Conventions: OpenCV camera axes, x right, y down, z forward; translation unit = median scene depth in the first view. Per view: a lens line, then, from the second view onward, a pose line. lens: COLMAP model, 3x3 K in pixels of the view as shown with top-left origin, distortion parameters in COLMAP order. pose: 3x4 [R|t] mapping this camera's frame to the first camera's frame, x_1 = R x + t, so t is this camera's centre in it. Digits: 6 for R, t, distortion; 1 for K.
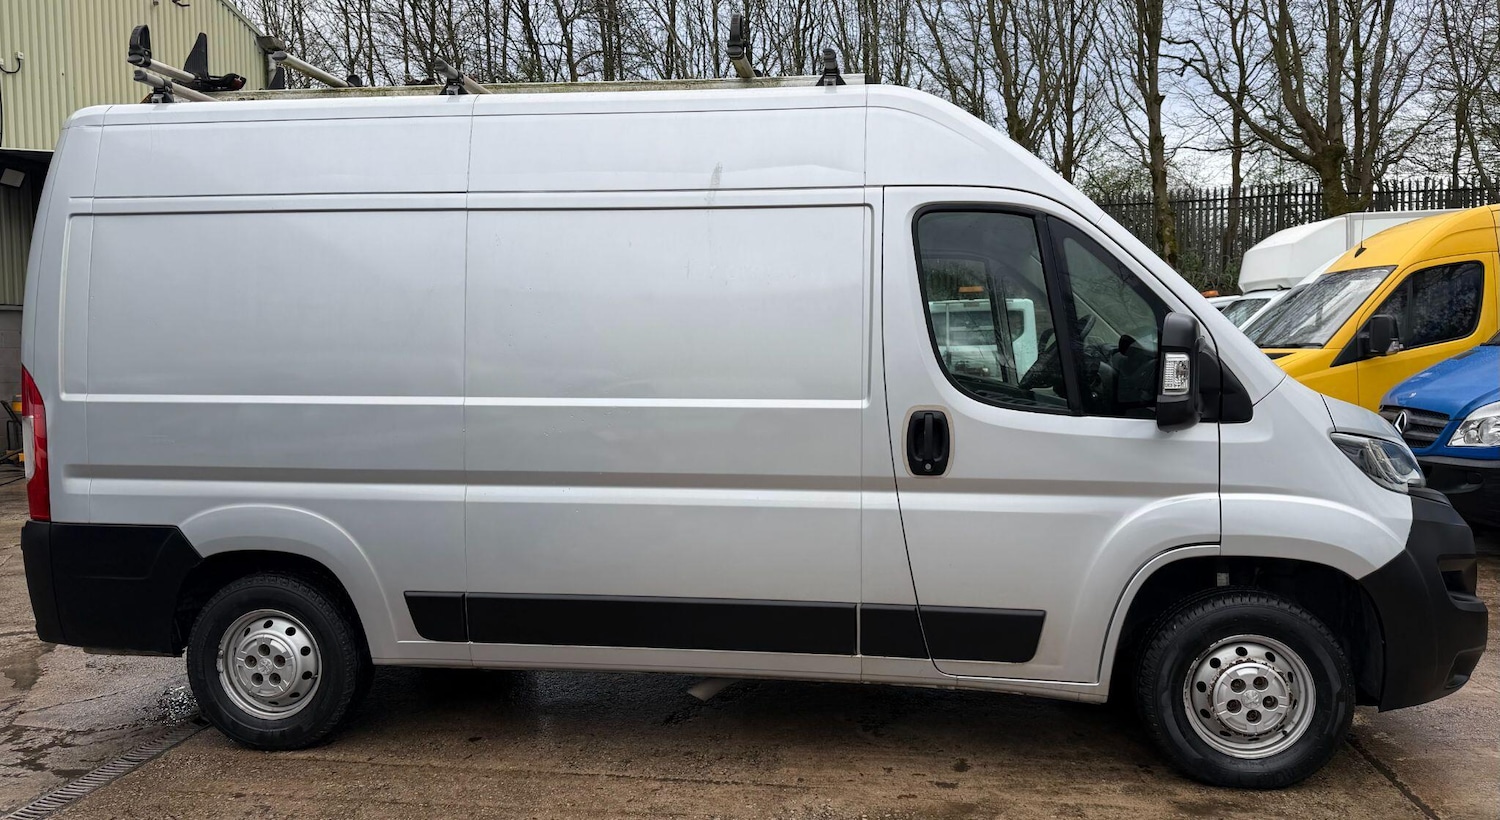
lens RADIAL K [[1024.0, 0, 744.8], [0, 1024.0, 390.2], [0, 0, 1]] dist [0.073166, -0.096451]
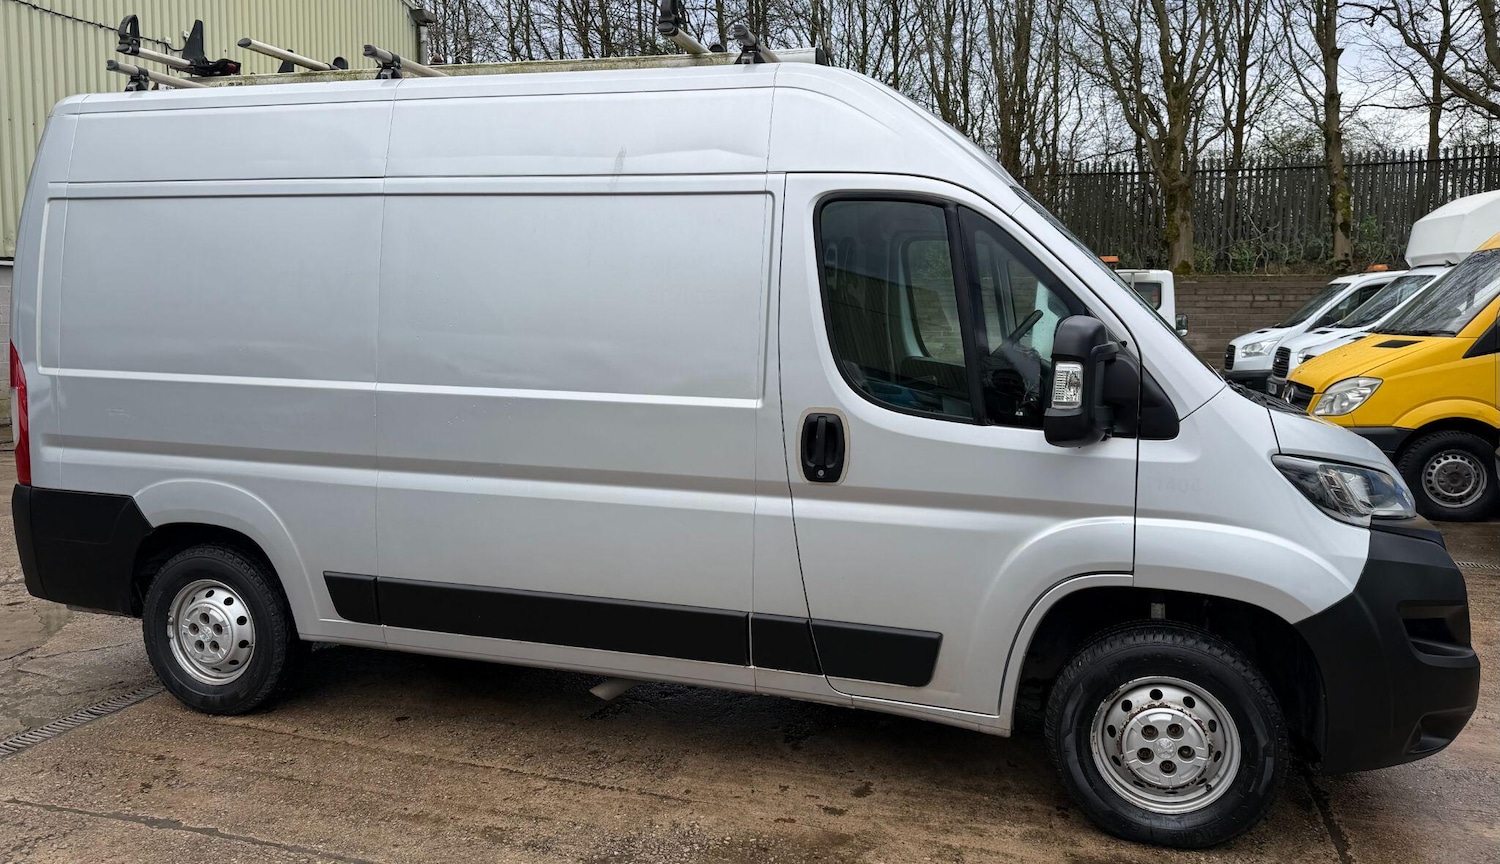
lens RADIAL K [[1022.2, 0, 752.0], [0, 1022.2, 382.6], [0, 0, 1]] dist [0.090001, -0.128126]
pose [[0.987649, 0.028678, -0.154038, 0.249298], [-0.024304, 0.999248, 0.030204, -0.033798], [0.154788, -0.026088, 0.987603, 0.065686]]
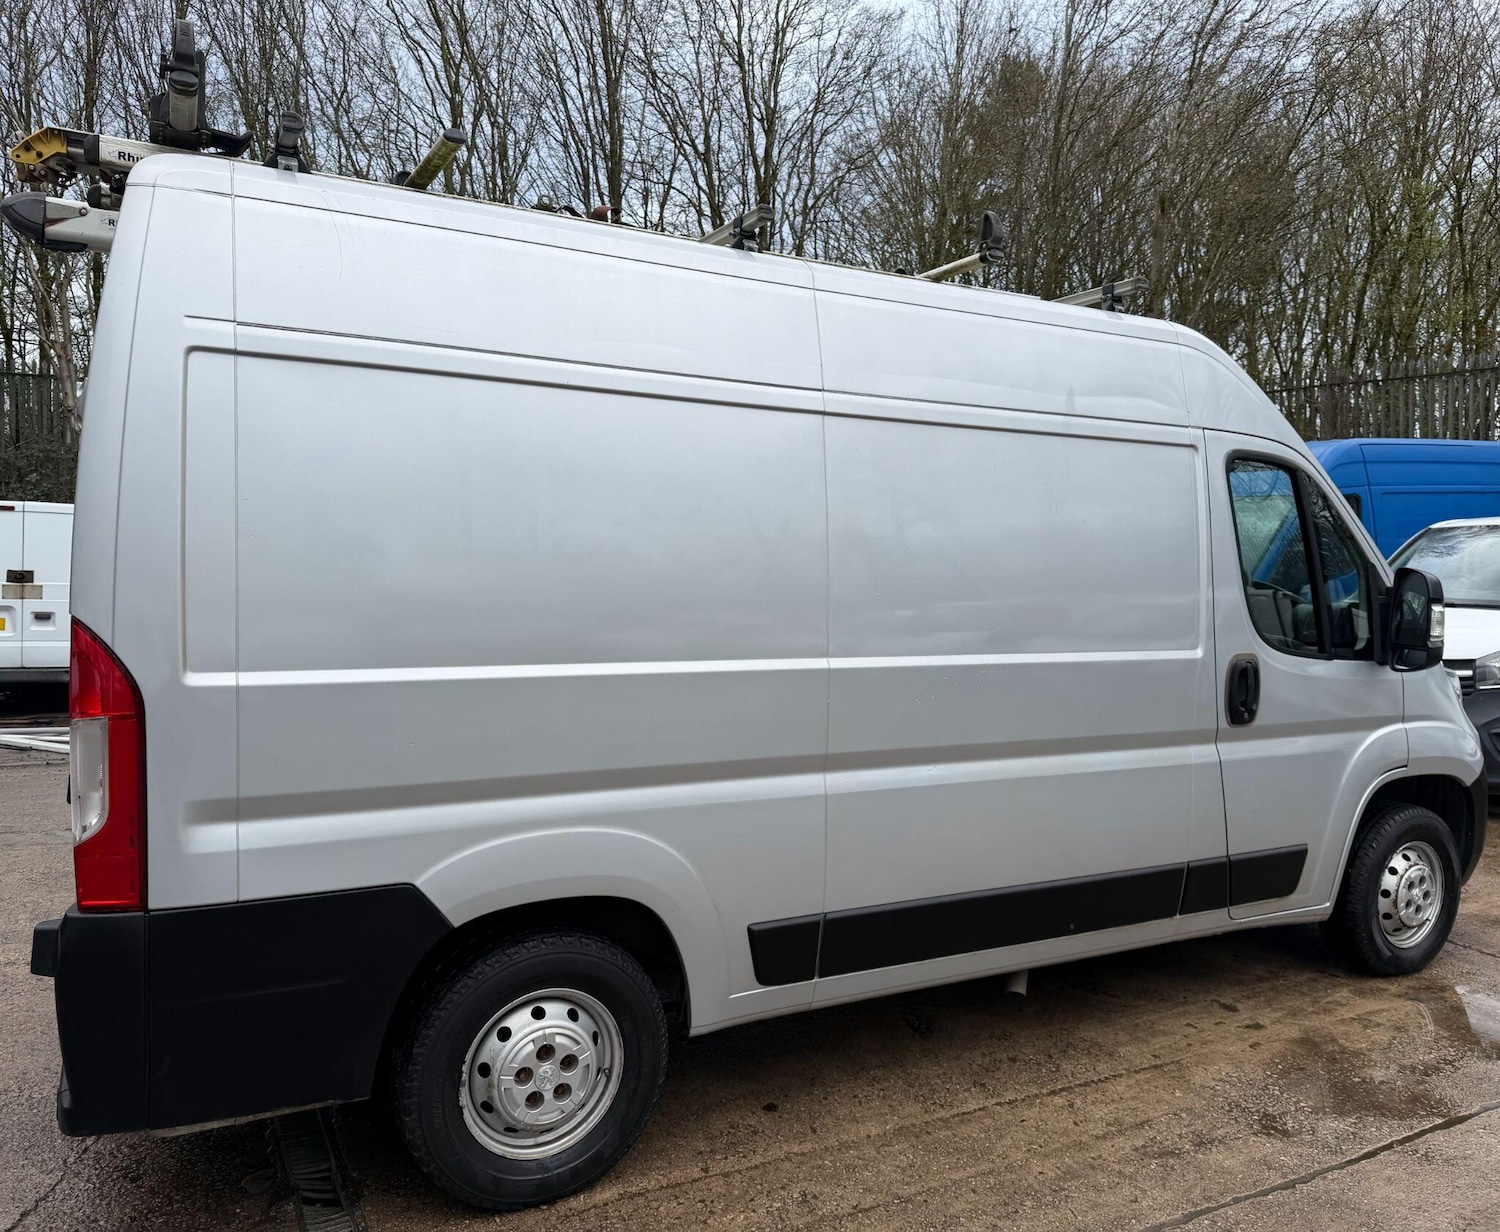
lens RADIAL K [[1126.2, 0, 739.9], [0, 1126.2, 620.3], [0, 0, 1]] dist [0.012257, -0.007283]
pose [[0.817039, -0.011161, 0.576475, -0.827598], [0.006175, 0.999925, 0.010608, -0.032035], [-0.576550, -0.005108, 0.817046, 0.372837]]
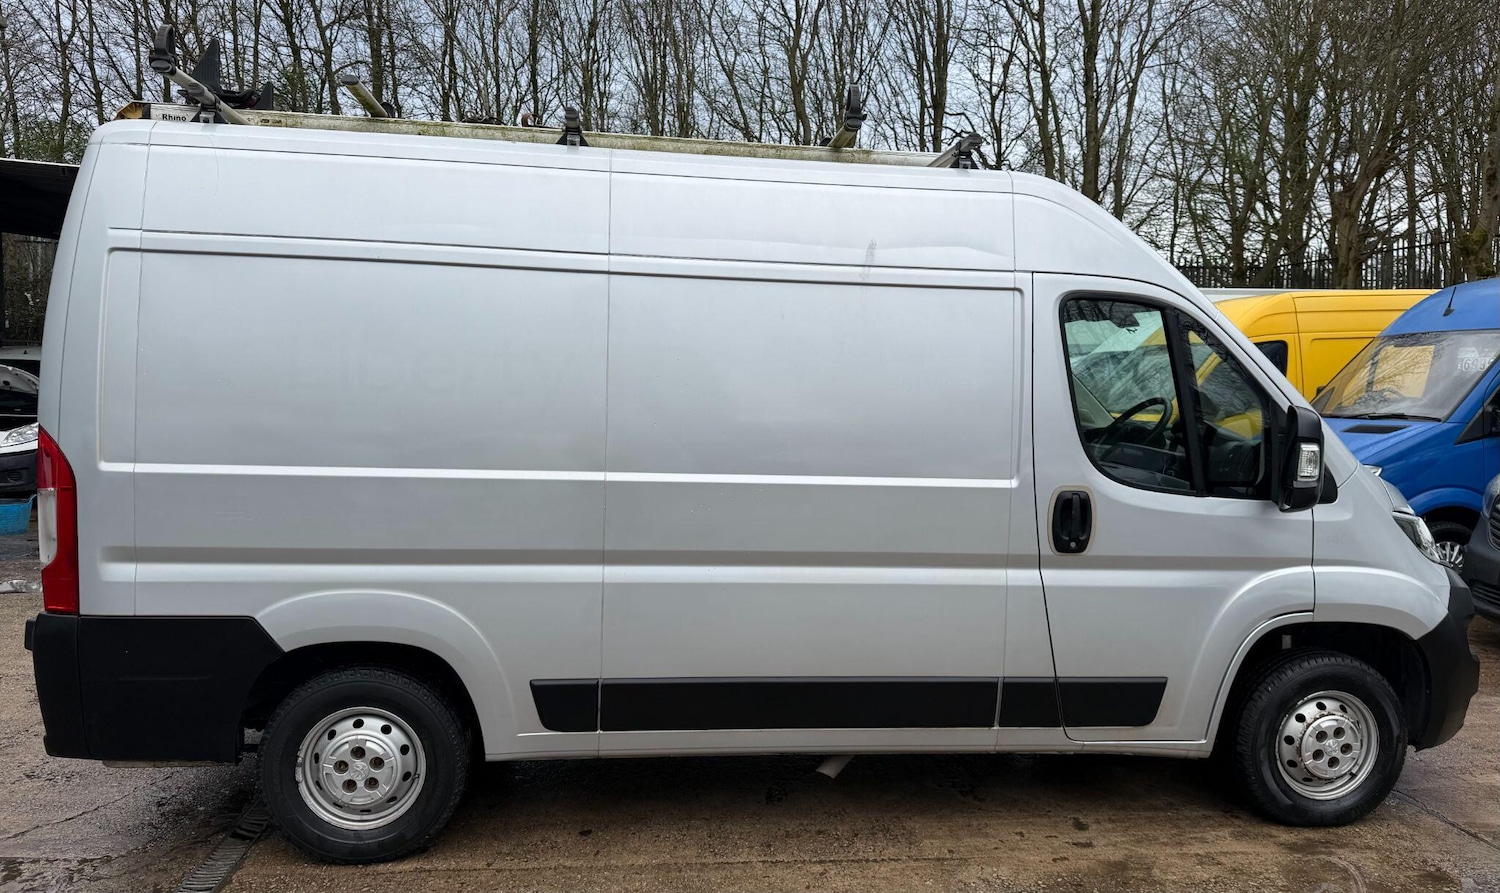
lens RADIAL K [[1035.3, 0, 750.0], [0, 1035.3, 446.5], [0, 0, 1]] dist [0.048069, -0.068581]
pose [[0.968808, 0.013268, 0.247456, -0.387975], [-0.017184, 0.999759, 0.013673, -0.032812], [-0.247215, -0.017499, 0.968803, 0.057091]]
